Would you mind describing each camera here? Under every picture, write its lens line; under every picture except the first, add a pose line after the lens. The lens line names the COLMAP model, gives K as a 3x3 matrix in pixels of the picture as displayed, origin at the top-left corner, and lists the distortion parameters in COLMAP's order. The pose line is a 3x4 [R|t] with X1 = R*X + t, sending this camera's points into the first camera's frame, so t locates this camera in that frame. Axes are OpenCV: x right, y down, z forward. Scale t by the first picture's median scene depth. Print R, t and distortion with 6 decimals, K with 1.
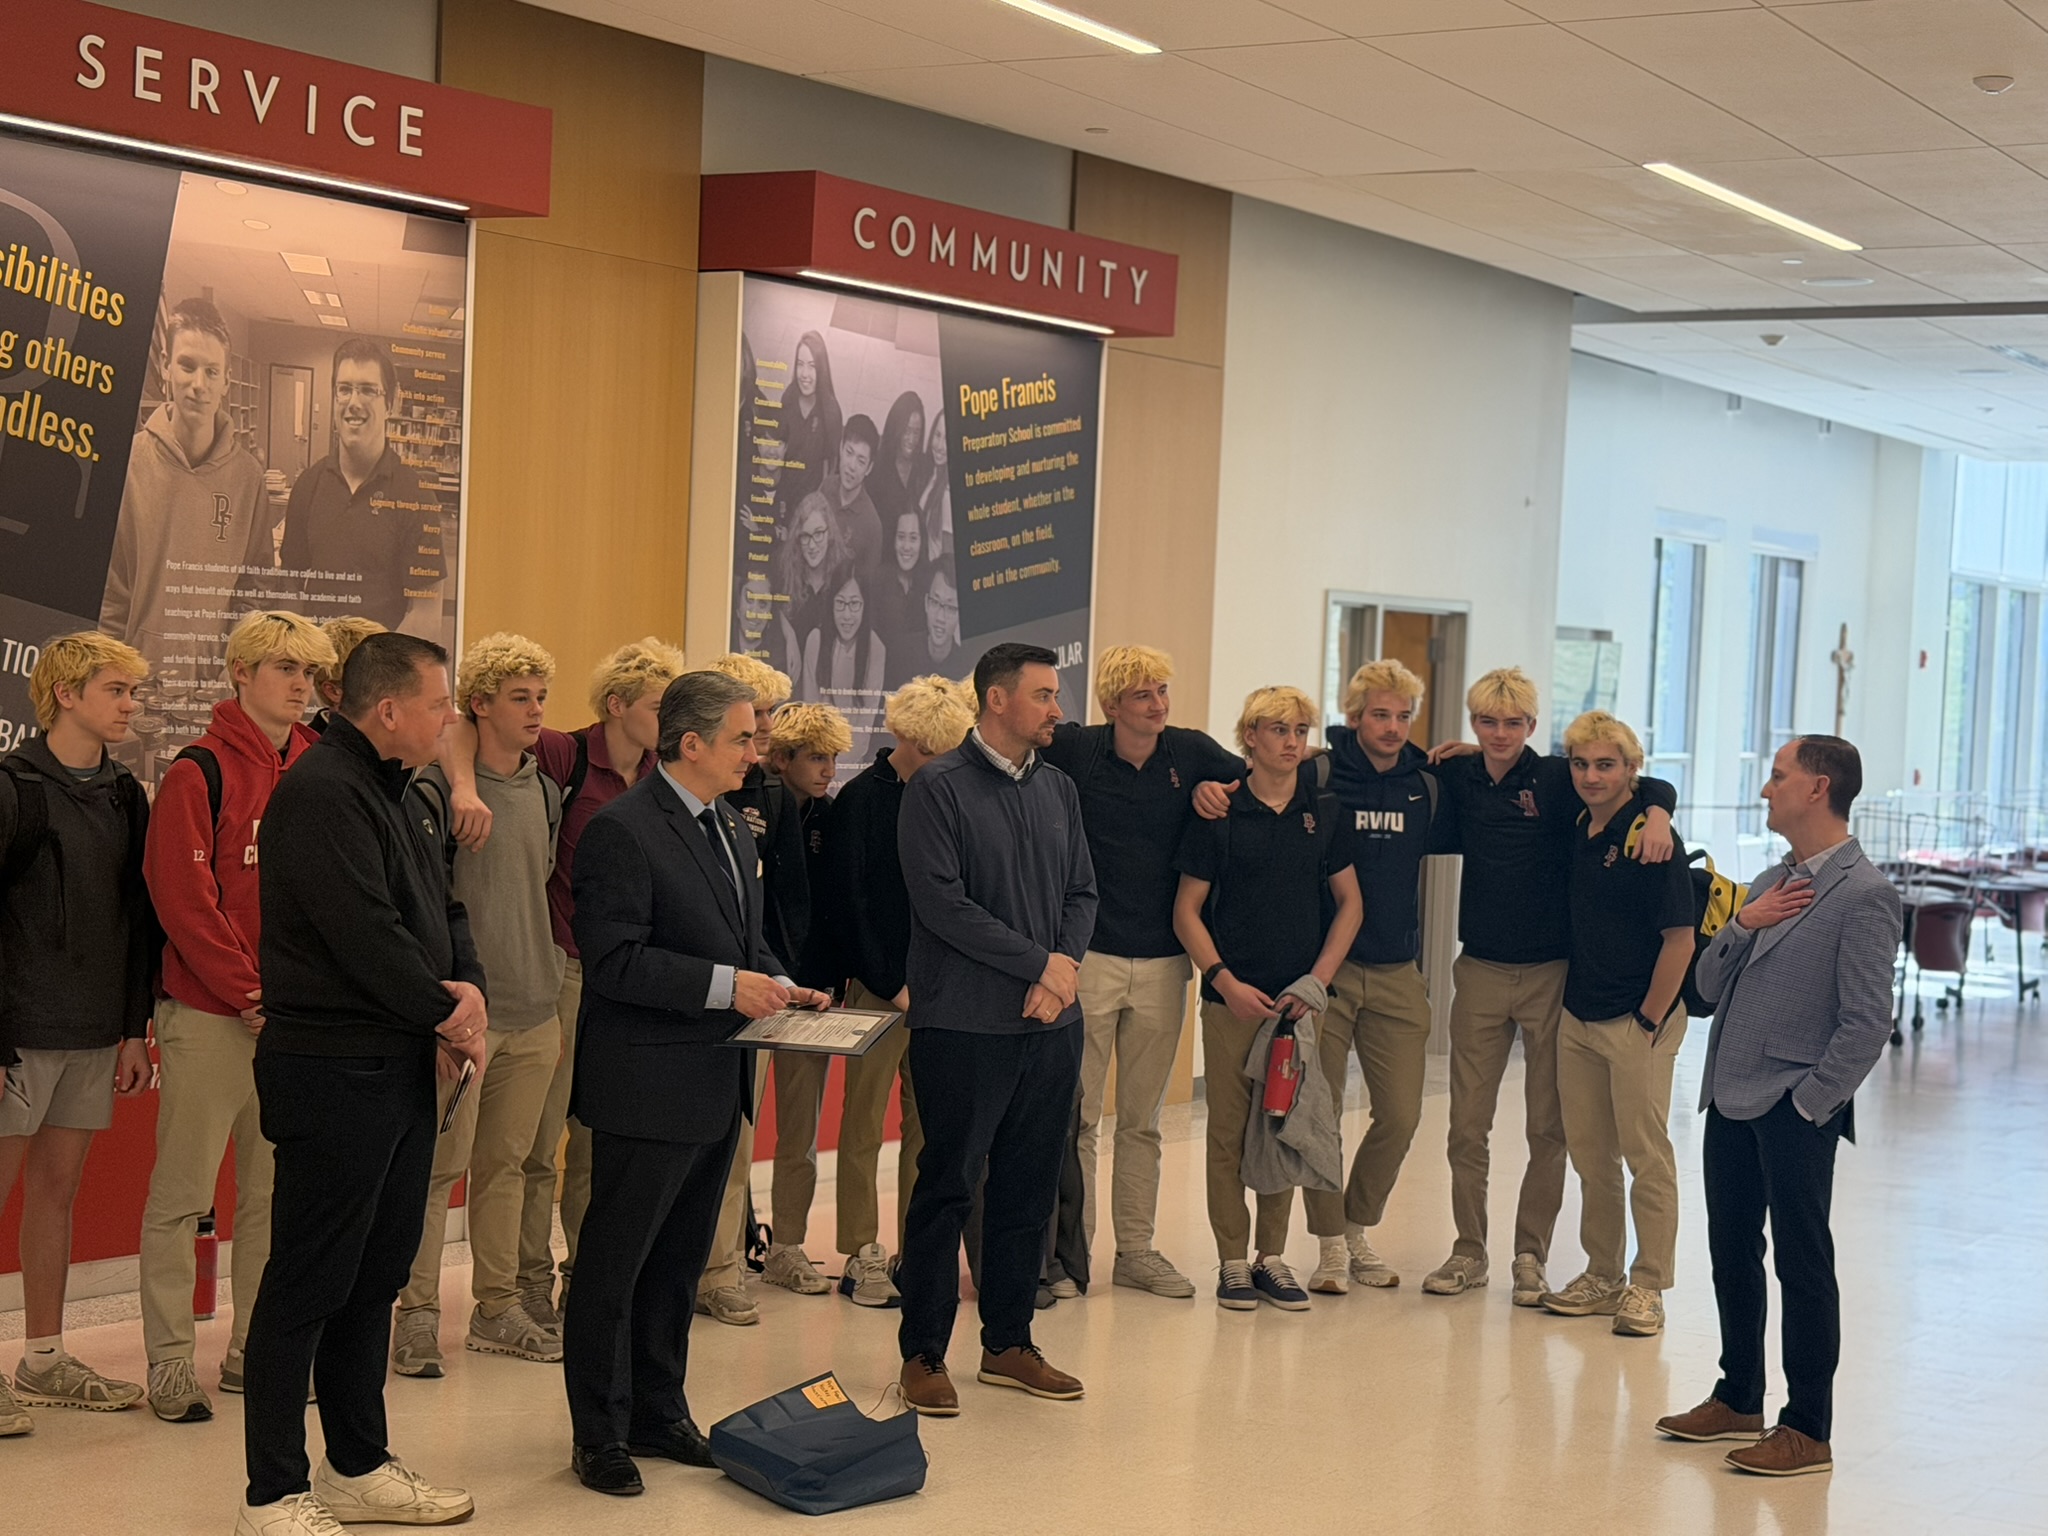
lens RADIAL K [[3326.8, 0, 1016.9], [0, 3326.8, 781.7], [0, 0, 1]] dist [0.117161, 0.000000]
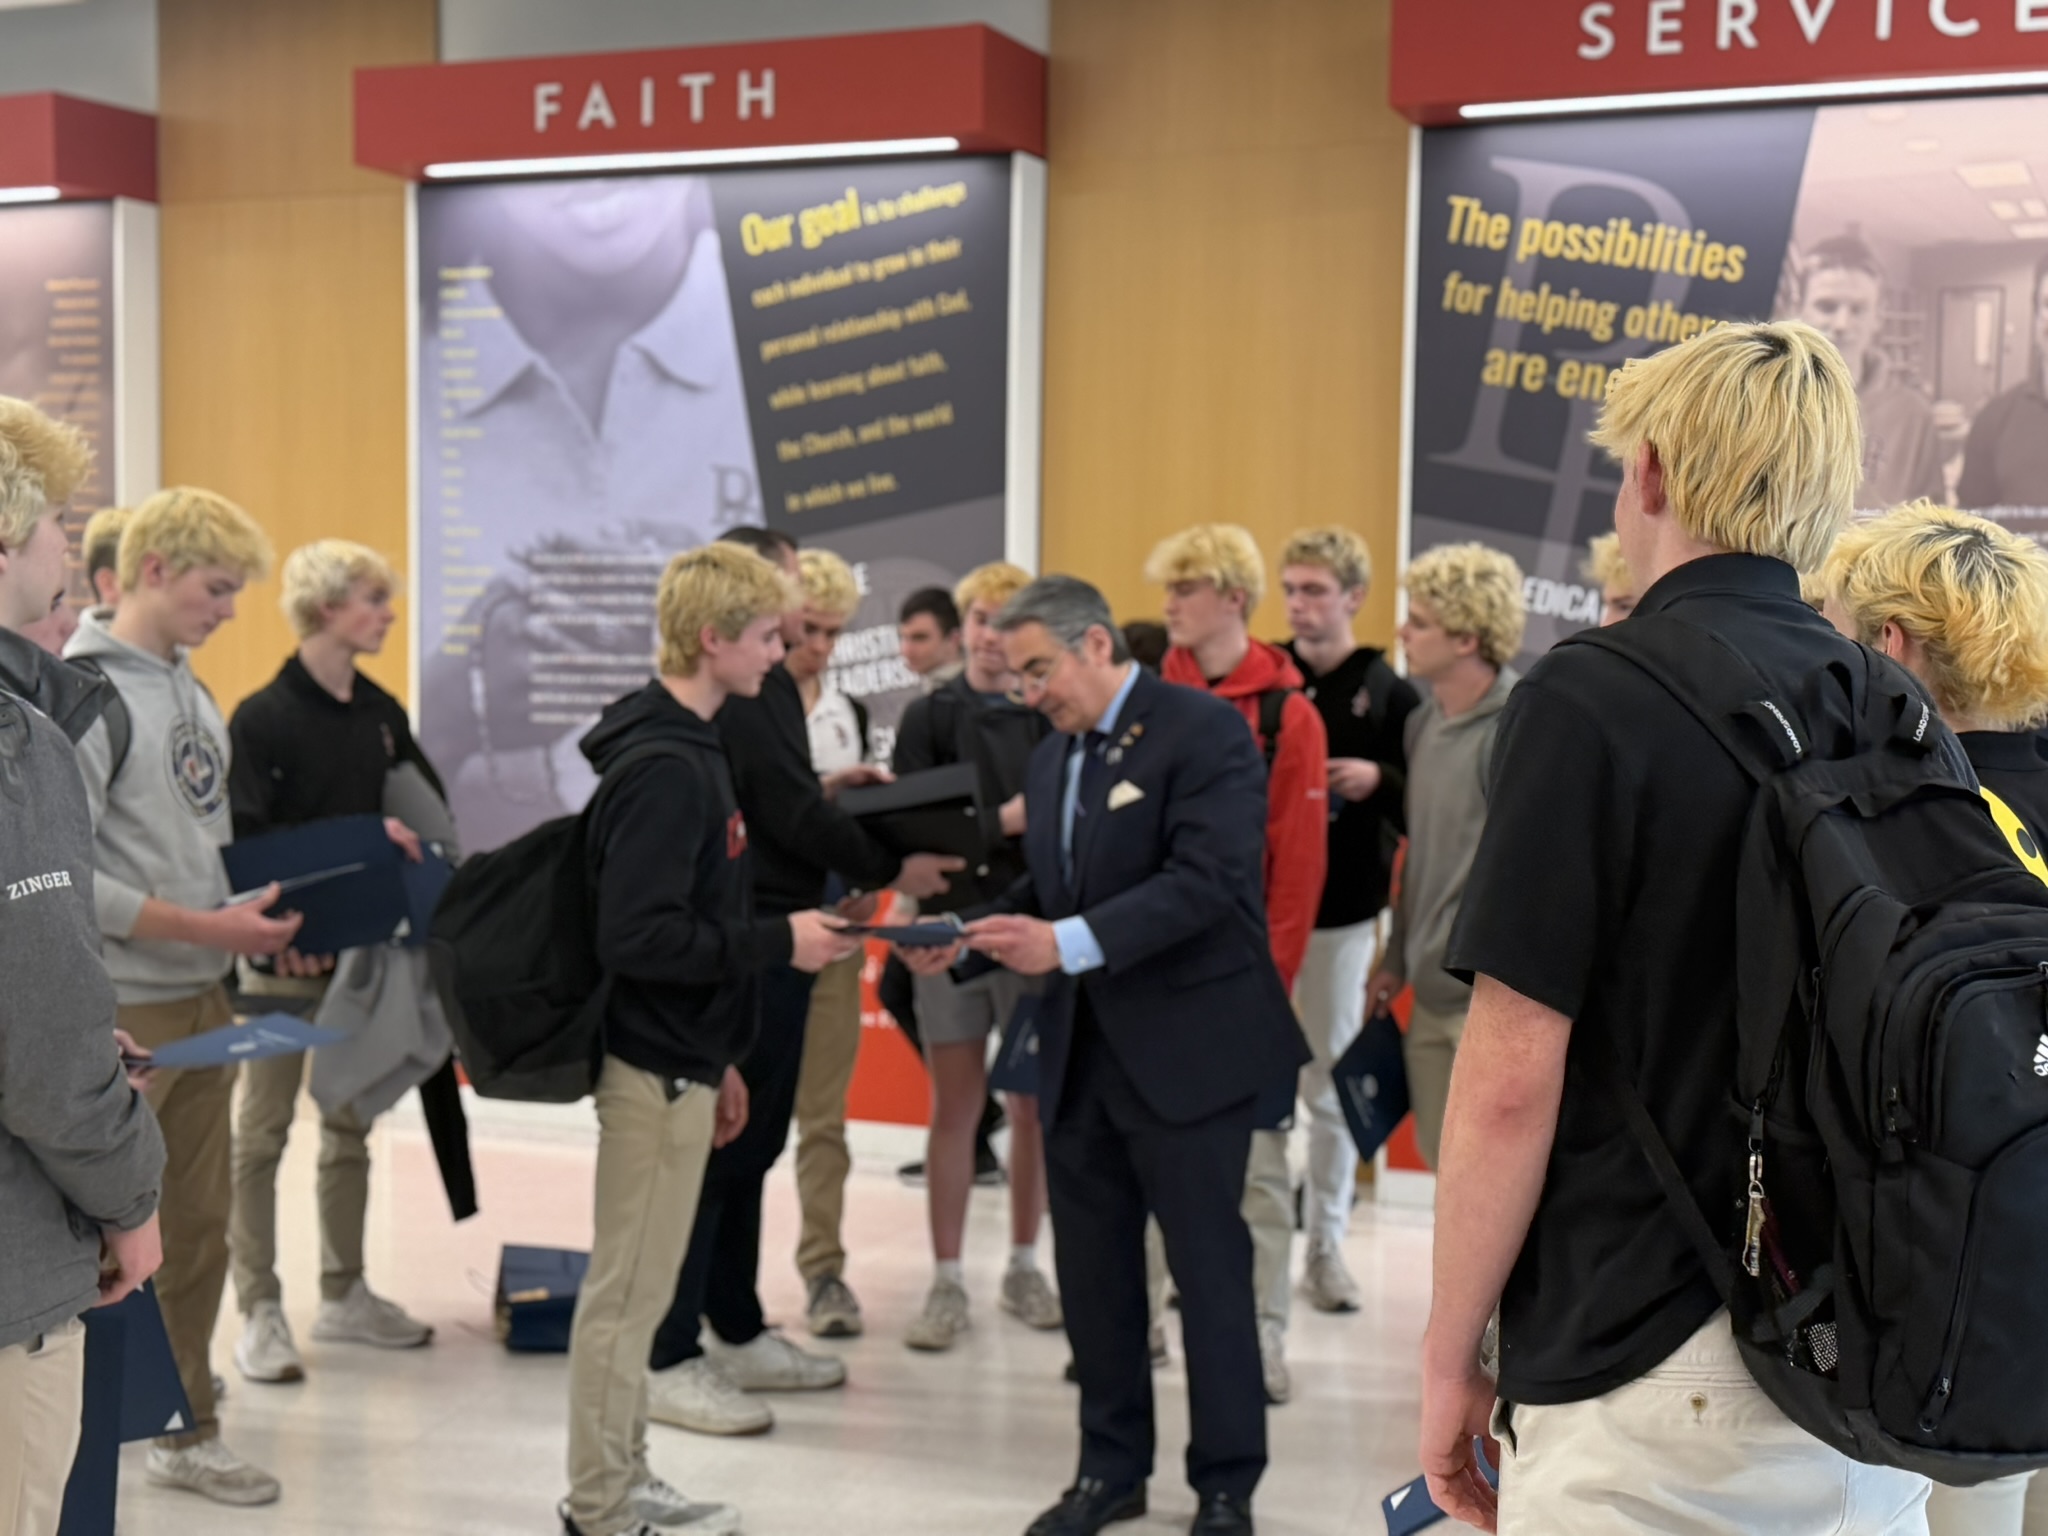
lens RADIAL K [[2717.9, 0, 1039.5], [0, 2717.9, 794.1], [0, 0, 1]] dist [0.118204, 0.000000]
pose [[0.286744, 0.013306, -0.957915, 0.442180], [-0.038079, 0.999272, 0.002481, 0.023605], [0.957250, 0.035765, 0.287042, 0.536781]]
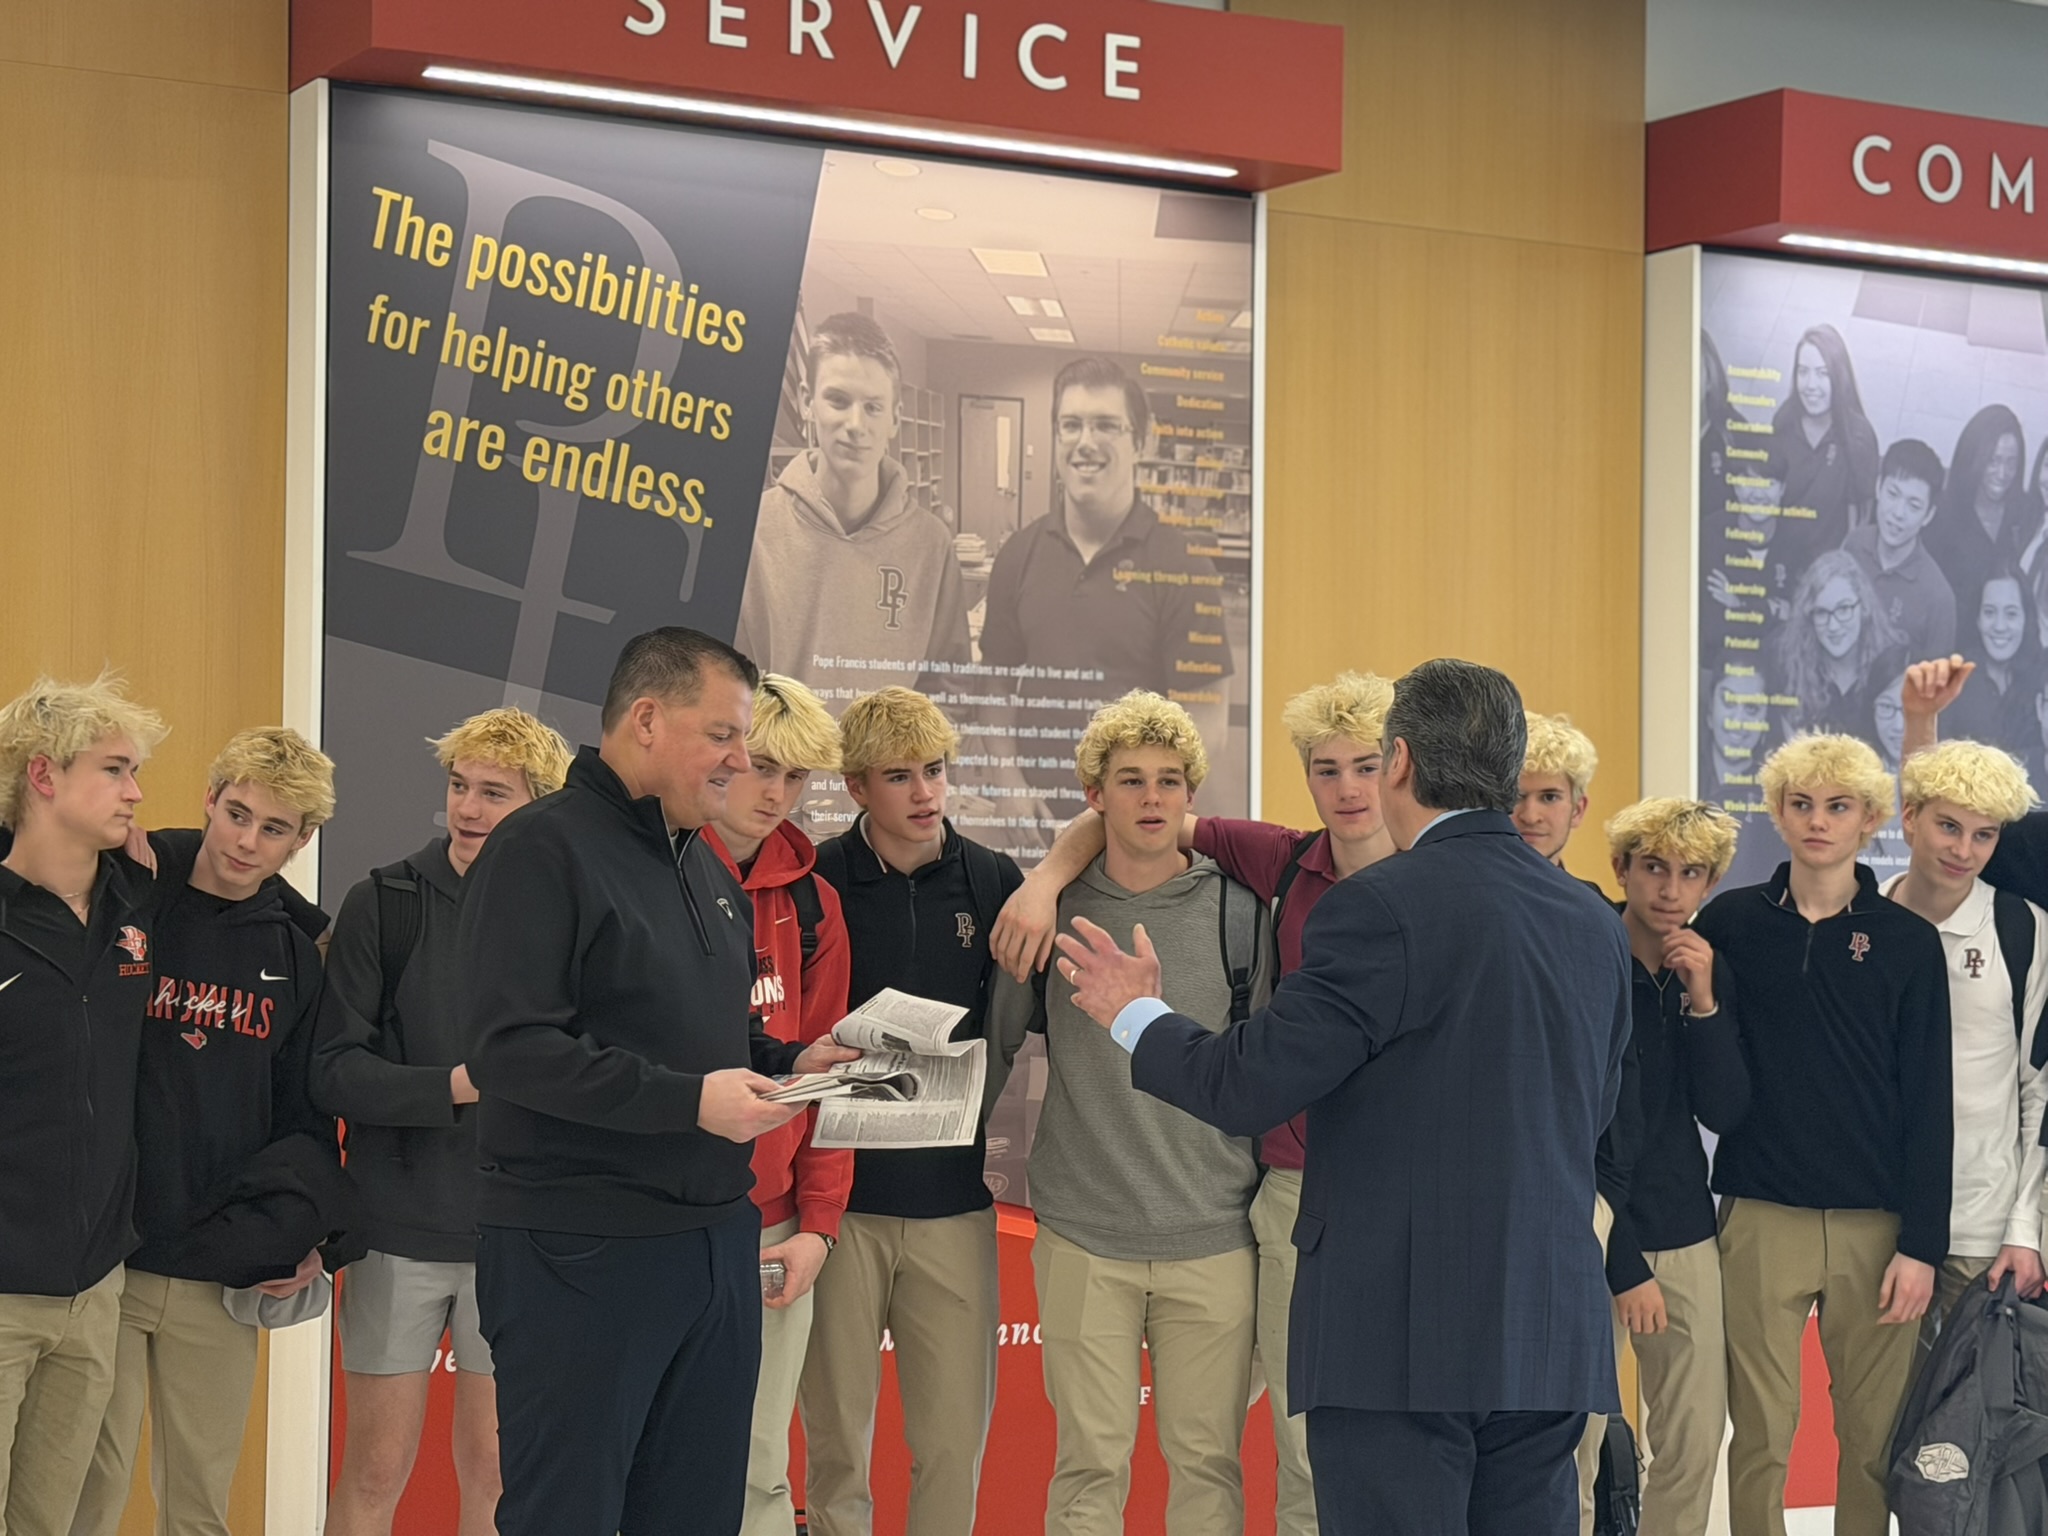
lens RADIAL K [[4023.8, 0, 1018.0], [0, 4023.8, 802.2], [0, 0, 1]] dist [0.134650, 0.000000]
pose [[0.910293, -0.047864, -0.411189, 0.157096], [0.013289, 0.996160, -0.086538, 0.045253], [0.413752, 0.073311, 0.907433, 0.185659]]
